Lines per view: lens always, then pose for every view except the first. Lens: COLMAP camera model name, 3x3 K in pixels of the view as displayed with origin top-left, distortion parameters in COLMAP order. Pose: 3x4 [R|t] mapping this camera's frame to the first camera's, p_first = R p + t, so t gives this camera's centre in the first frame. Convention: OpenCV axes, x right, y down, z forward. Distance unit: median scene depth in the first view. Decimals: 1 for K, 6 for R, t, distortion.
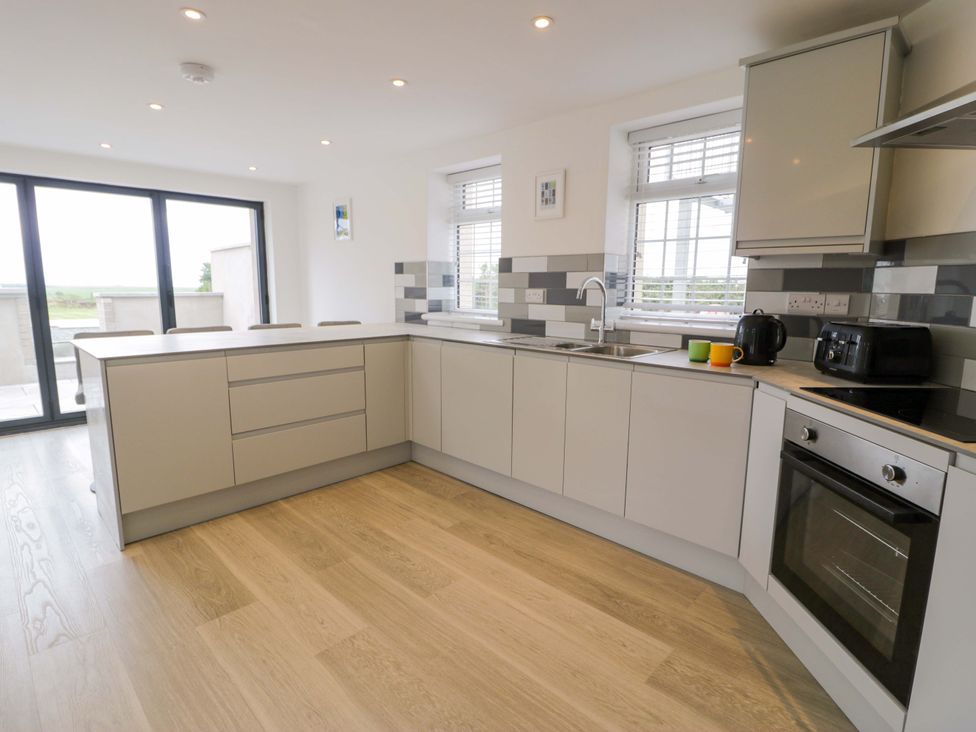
lens RADIAL K [[507.2, 0, 488.8], [0, 507.2, 364.4], [0, 0, 1]] dist [0.000569, -0.012837]
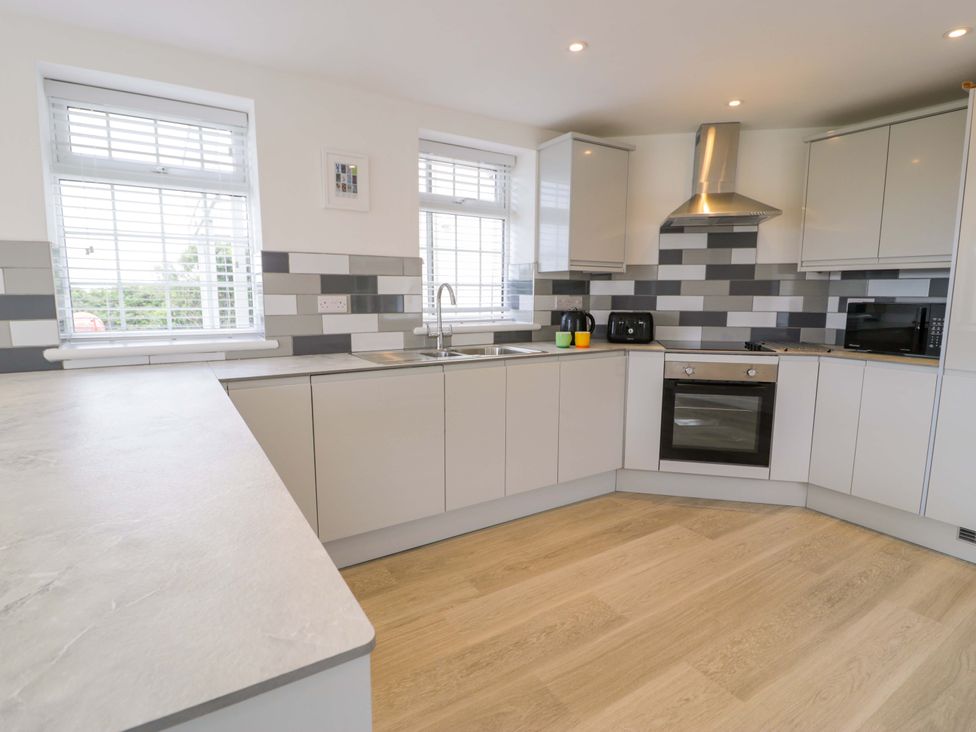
lens RADIAL K [[507.2, 0, 486.8], [0, 507.2, 363.8], [0, 0, 1]] dist [0.000569, -0.012837]
pose [[0.230993, -0.141974, 0.962541, -0.831392], [0.147549, 0.982966, 0.109577, -0.125559], [-0.961702, 0.116711, 0.248006, 0.774334]]
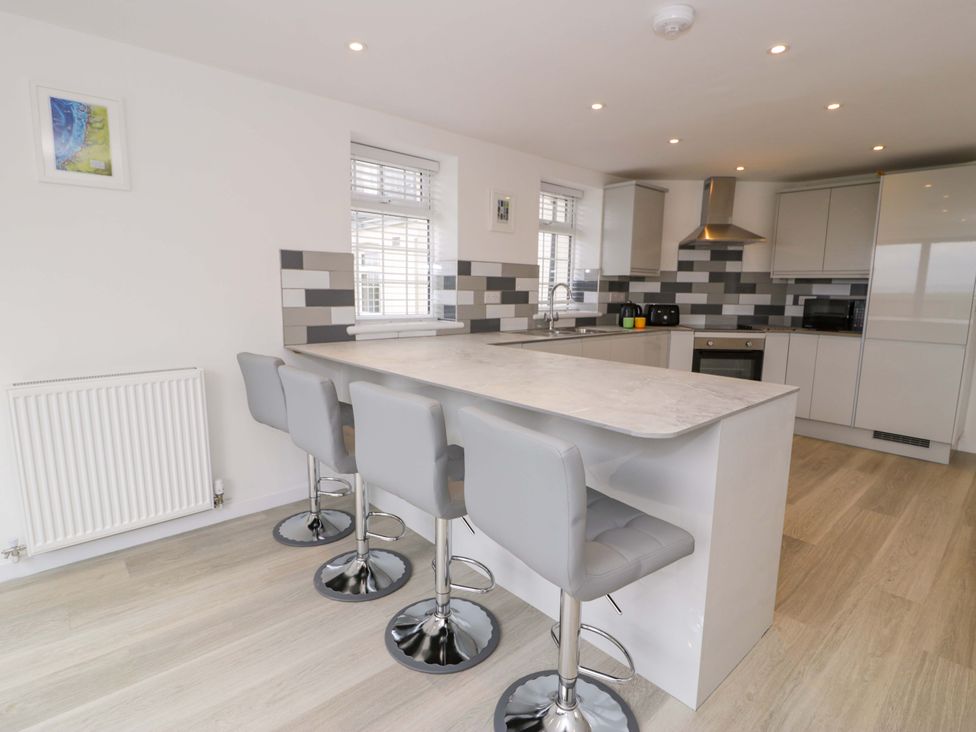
lens RADIAL K [[507.2, 0, 491.3], [0, 507.2, 364.8], [0, 0, 1]] dist [0.000569, -0.012837]
pose [[0.058483, -0.155336, 0.986129, -1.388101], [0.140623, 0.979252, 0.145913, -0.203192], [-0.988334, 0.130139, 0.079113, 1.236172]]
